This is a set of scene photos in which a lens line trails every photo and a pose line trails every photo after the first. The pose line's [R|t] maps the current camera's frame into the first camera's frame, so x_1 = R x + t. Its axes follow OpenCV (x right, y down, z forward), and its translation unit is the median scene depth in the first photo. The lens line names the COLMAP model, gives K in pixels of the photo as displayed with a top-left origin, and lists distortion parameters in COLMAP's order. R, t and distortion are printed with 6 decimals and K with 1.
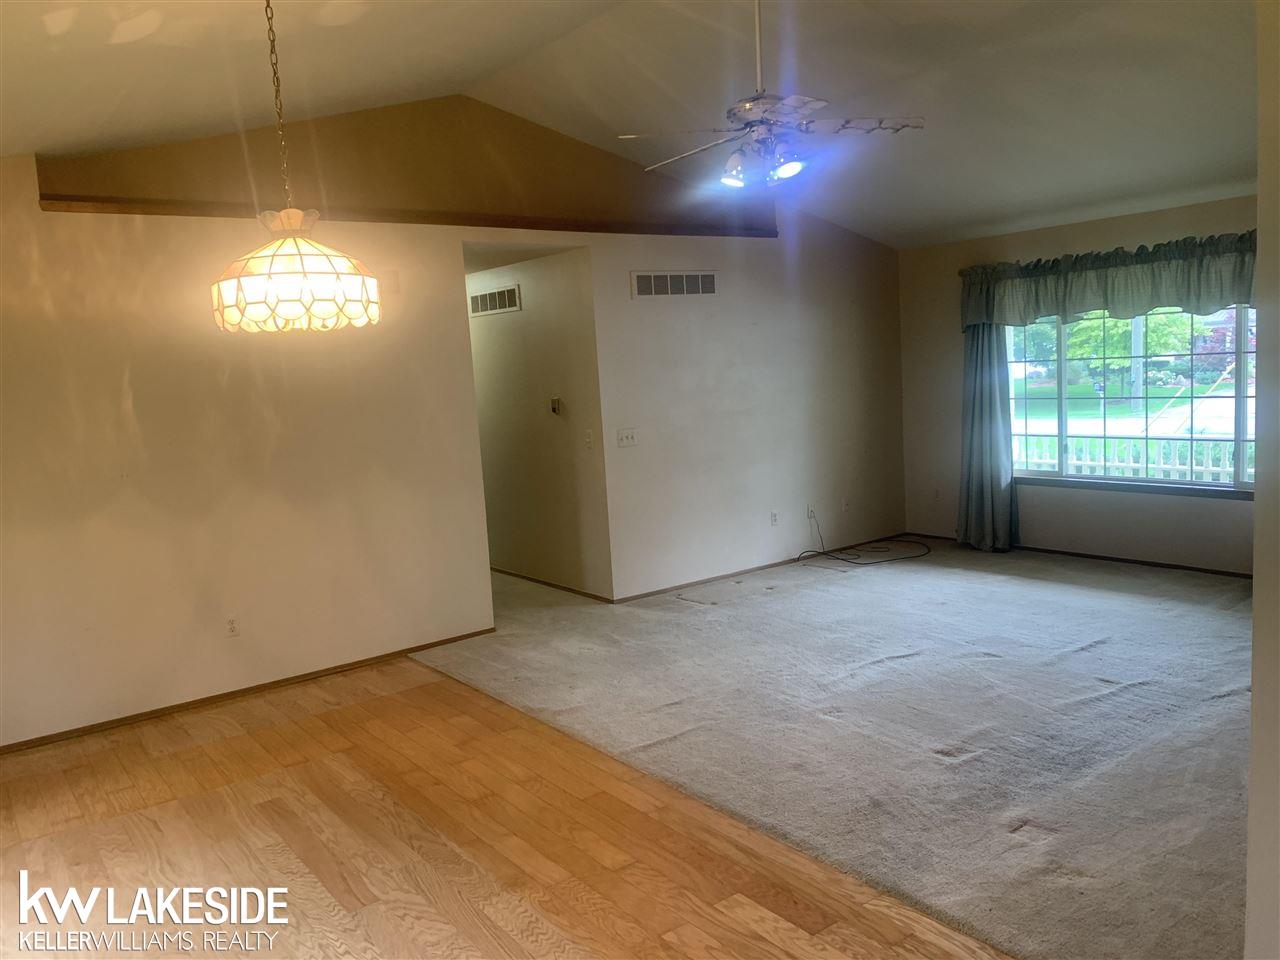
lens RADIAL K [[982.8, 0, 628.7], [0, 982.8, 466.1], [0, 0, 1]] dist [0.112971, -0.188984]
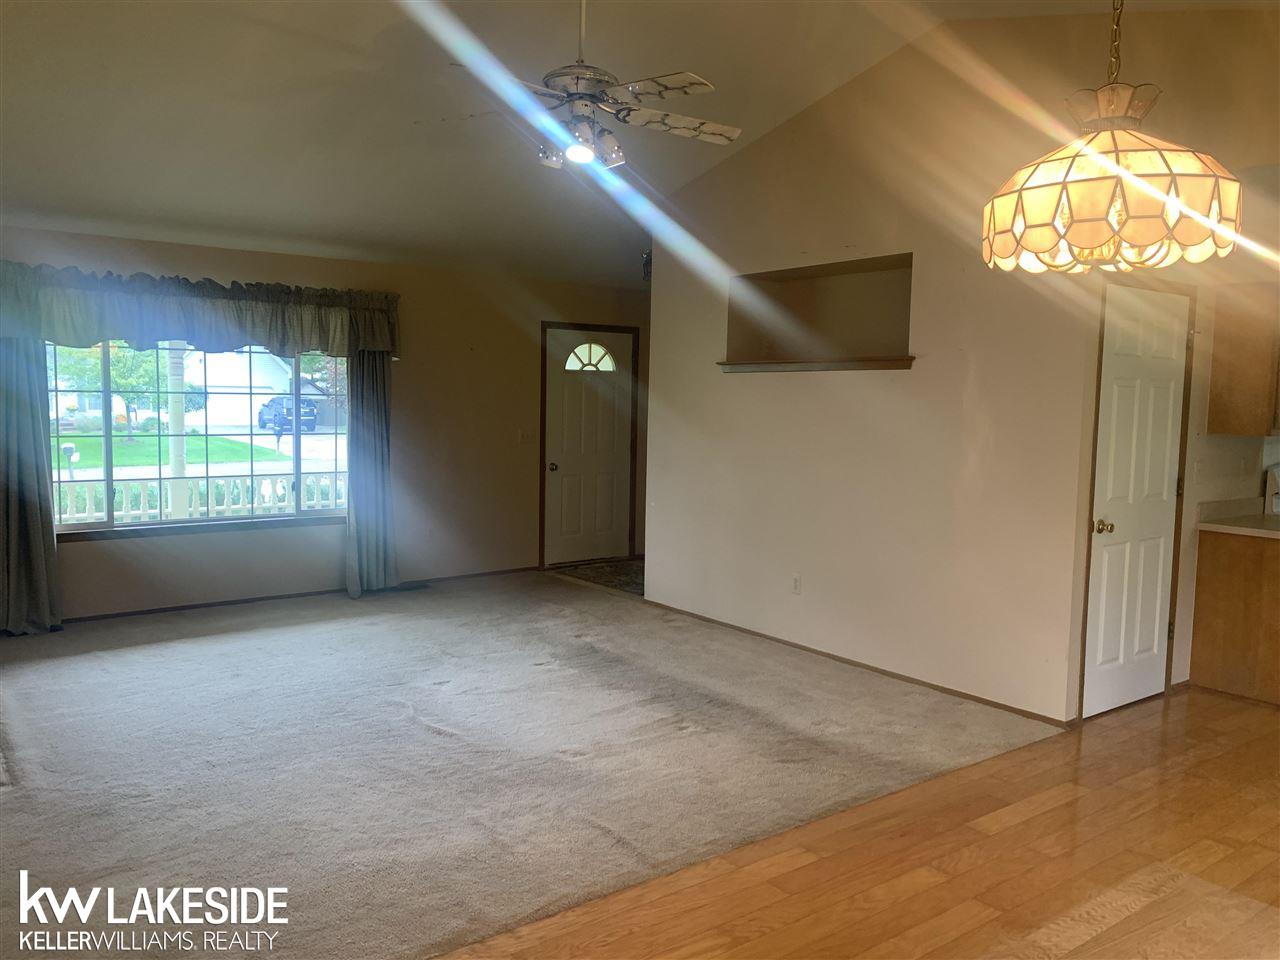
lens RADIAL K [[982.8, 0, 628.7], [0, 982.8, 466.1], [0, 0, 1]] dist [0.112971, -0.188984]
pose [[-0.003832, -0.017102, 0.999846, -0.459961], [0.088943, 0.995885, 0.017375, -0.018546], [-0.996029, 0.088996, -0.002295, 0.598114]]
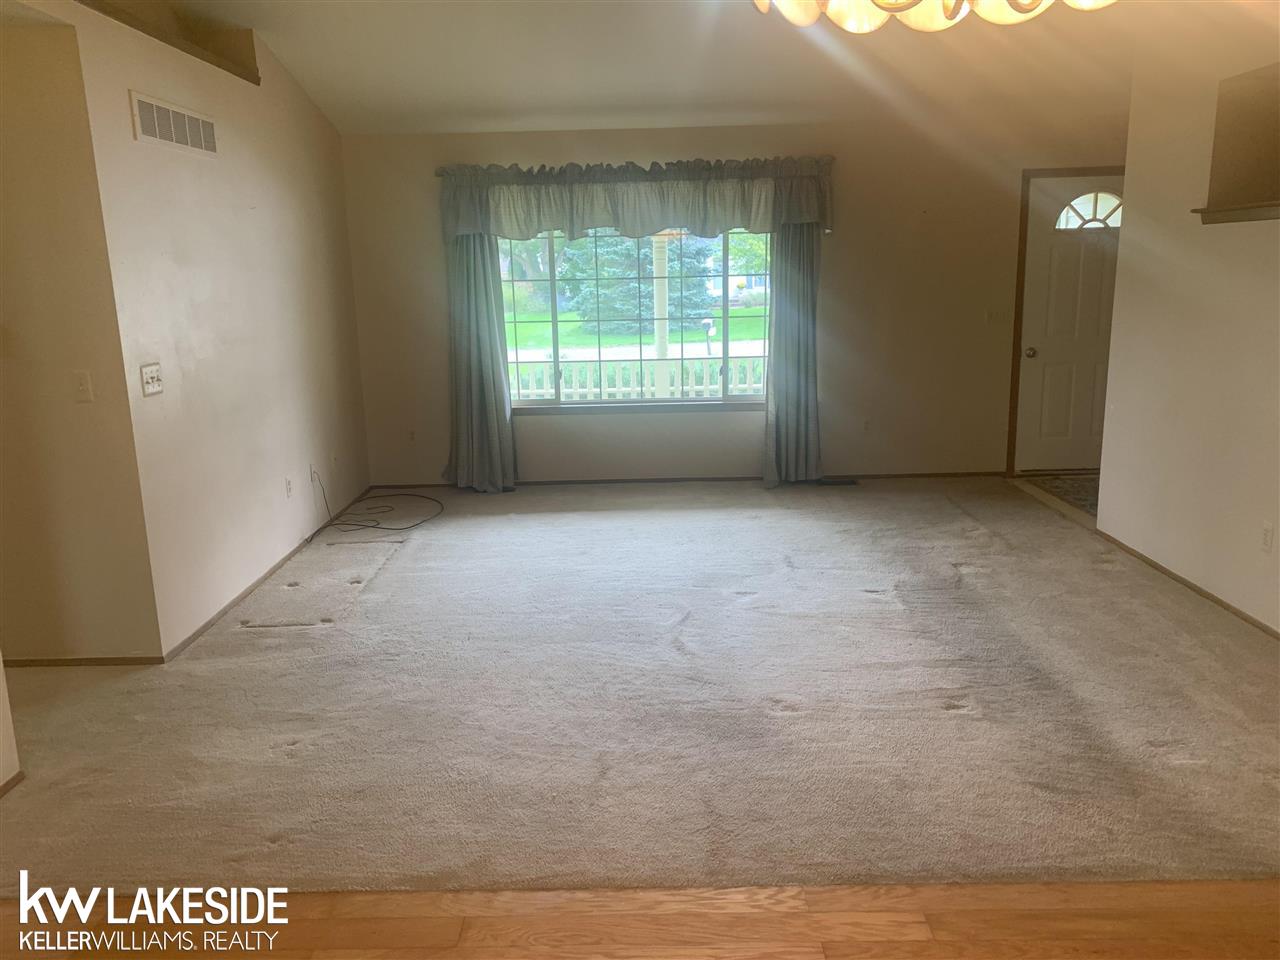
lens RADIAL K [[982.8, 0, 628.7], [0, 982.8, 466.1], [0, 0, 1]] dist [0.112971, -0.188984]
pose [[0.606605, -0.115461, 0.786574, -0.295709], [0.072492, 0.993309, 0.089902, -0.010773], [-0.791691, 0.002485, 0.610916, 0.400304]]
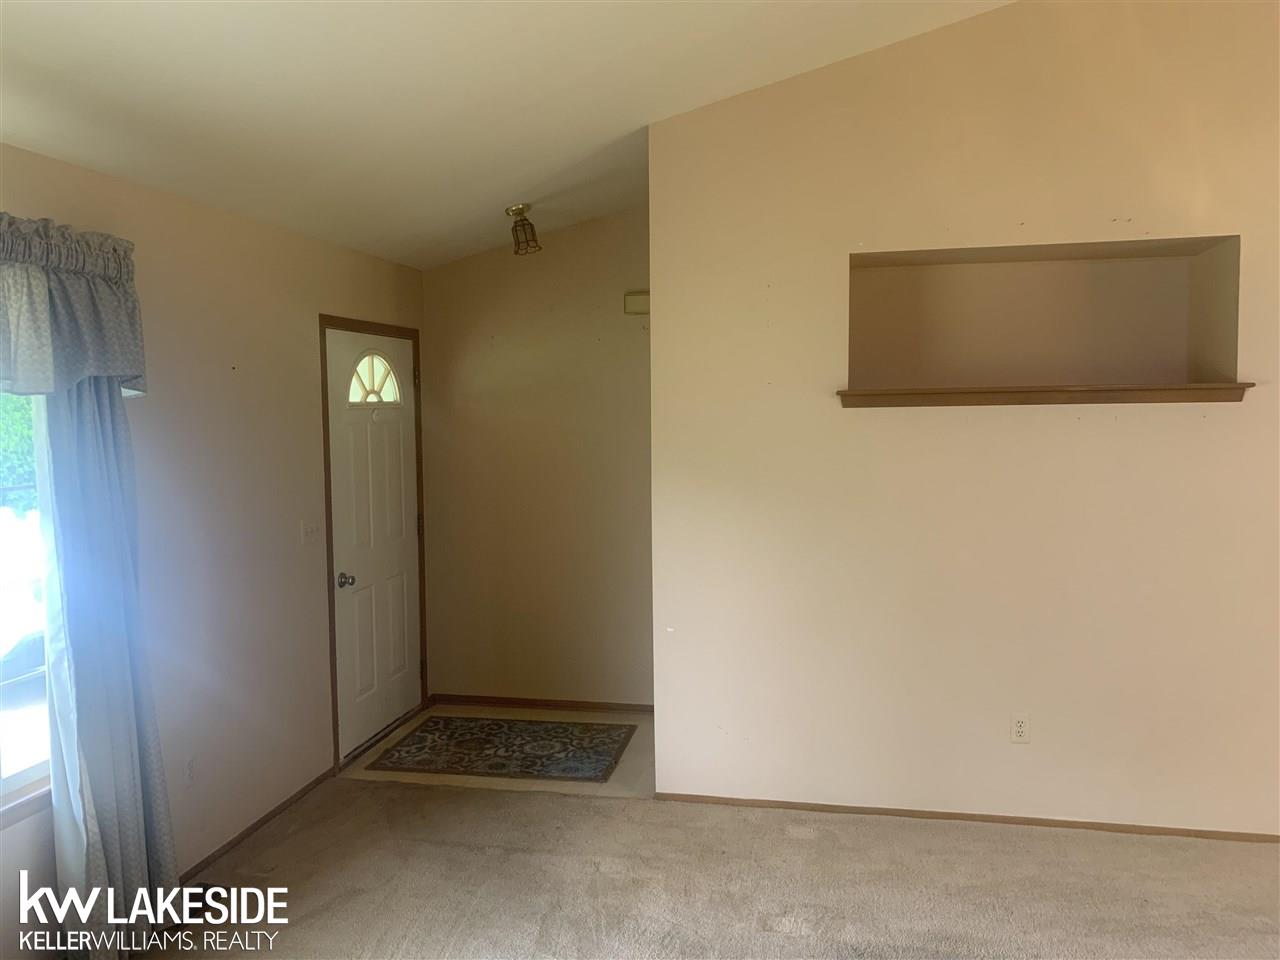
lens RADIAL K [[982.8, 0, 628.7], [0, 982.8, 466.1], [0, 0, 1]] dist [0.112971, -0.188984]
pose [[-0.666022, 0.015407, 0.745773, 0.112350], [0.129629, 0.986965, 0.095378, -0.118009], [-0.734582, 0.160198, -0.659337, 0.970836]]
